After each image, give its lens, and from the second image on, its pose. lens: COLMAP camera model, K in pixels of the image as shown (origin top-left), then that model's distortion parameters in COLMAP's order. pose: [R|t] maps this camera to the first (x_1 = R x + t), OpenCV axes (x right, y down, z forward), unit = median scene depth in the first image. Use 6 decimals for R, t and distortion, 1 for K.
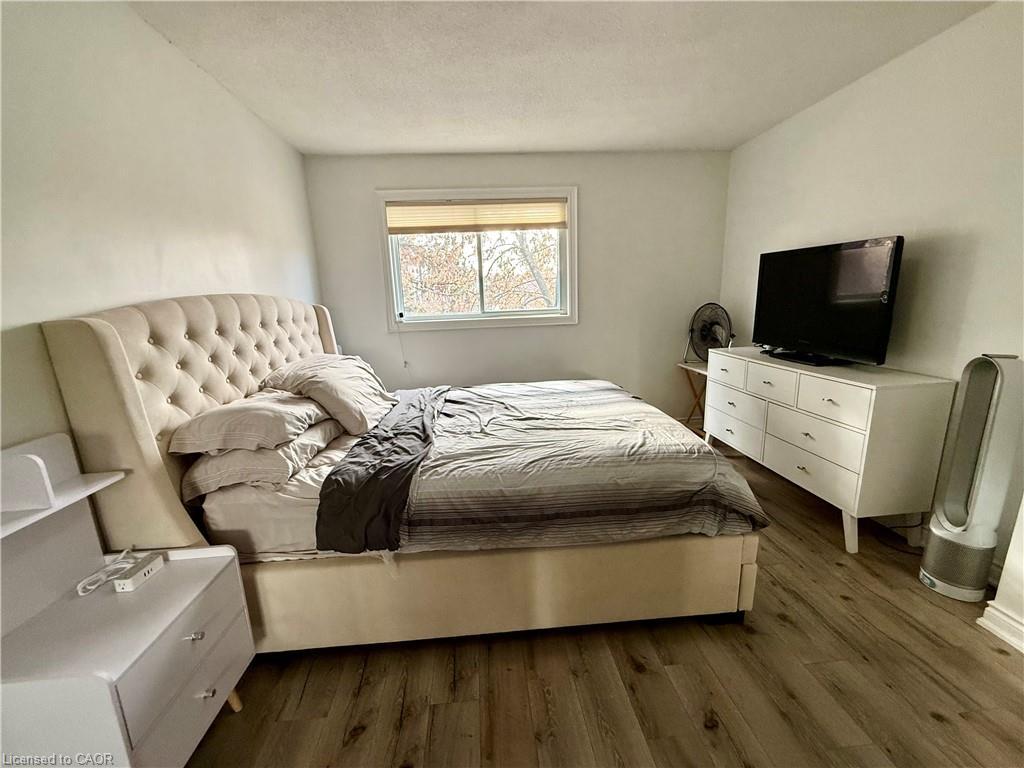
lens RADIAL K [[409.9, 0, 509.9], [0, 409.9, 384.1], [0, 0, 1]] dist [0.000866, -0.000163]
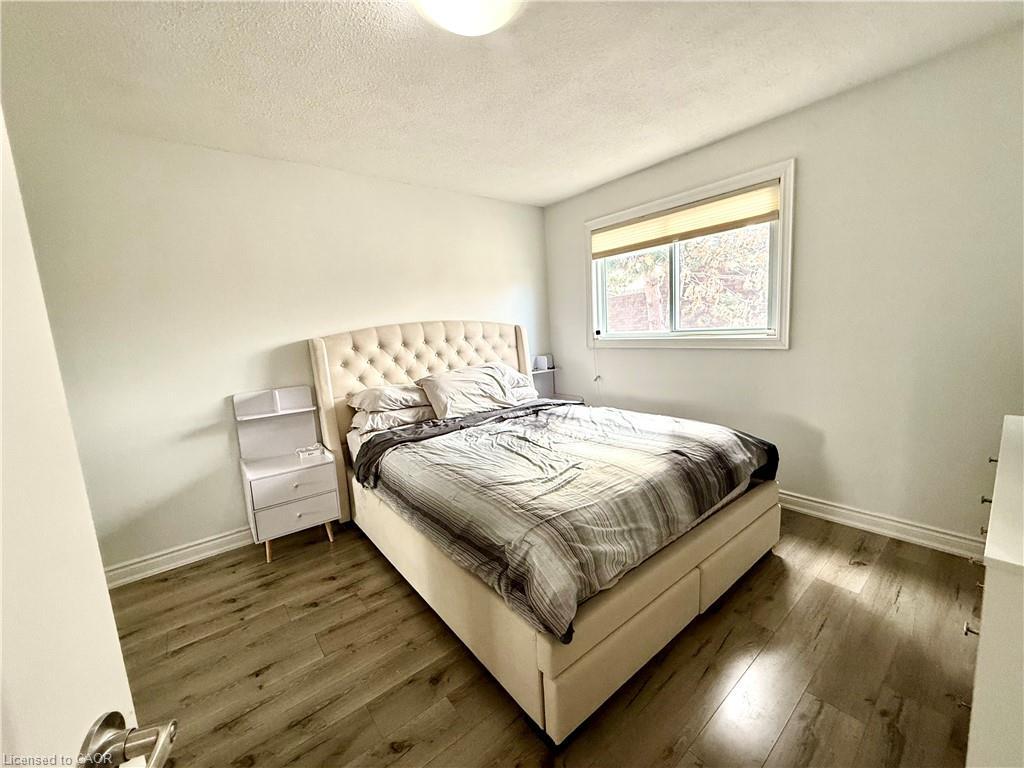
lens RADIAL K [[409.9, 0, 511.1], [0, 409.9, 386.0], [0, 0, 1]] dist [0.000866, -0.000163]
pose [[0.554939, 0.126094, -0.822279, 0.953706], [-0.137063, 0.988796, 0.059128, -0.115628], [0.820522, 0.079892, 0.566004, 0.400820]]
